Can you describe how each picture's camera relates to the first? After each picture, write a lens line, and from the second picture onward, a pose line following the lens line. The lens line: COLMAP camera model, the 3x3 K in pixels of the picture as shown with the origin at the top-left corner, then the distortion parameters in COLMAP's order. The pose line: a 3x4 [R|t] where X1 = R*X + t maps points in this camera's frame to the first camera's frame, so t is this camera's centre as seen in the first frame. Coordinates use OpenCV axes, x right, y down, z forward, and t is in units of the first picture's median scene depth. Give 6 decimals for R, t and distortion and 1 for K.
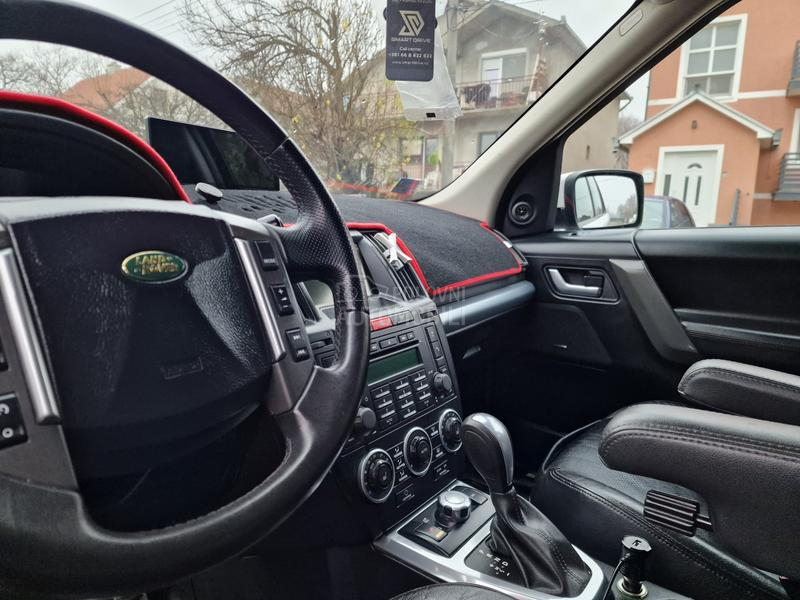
lens RADIAL K [[533.4, 0, 393.1], [0, 533.4, 301.5], [0, 0, 1]] dist [0.015673, -0.021120]
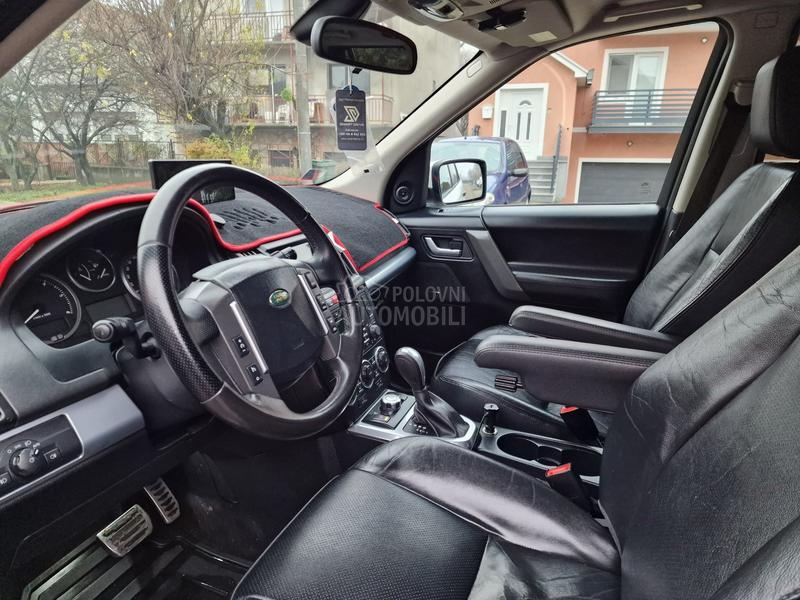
lens RADIAL K [[533.4, 0, 397.6], [0, 533.4, 300.0], [0, 0, 1]] dist [0.015673, -0.021120]
pose [[0.961229, -0.089317, 0.260884, -0.150110], [0.056569, 0.989839, 0.130454, -0.084644], [-0.269885, -0.110639, 0.956515, -0.314164]]
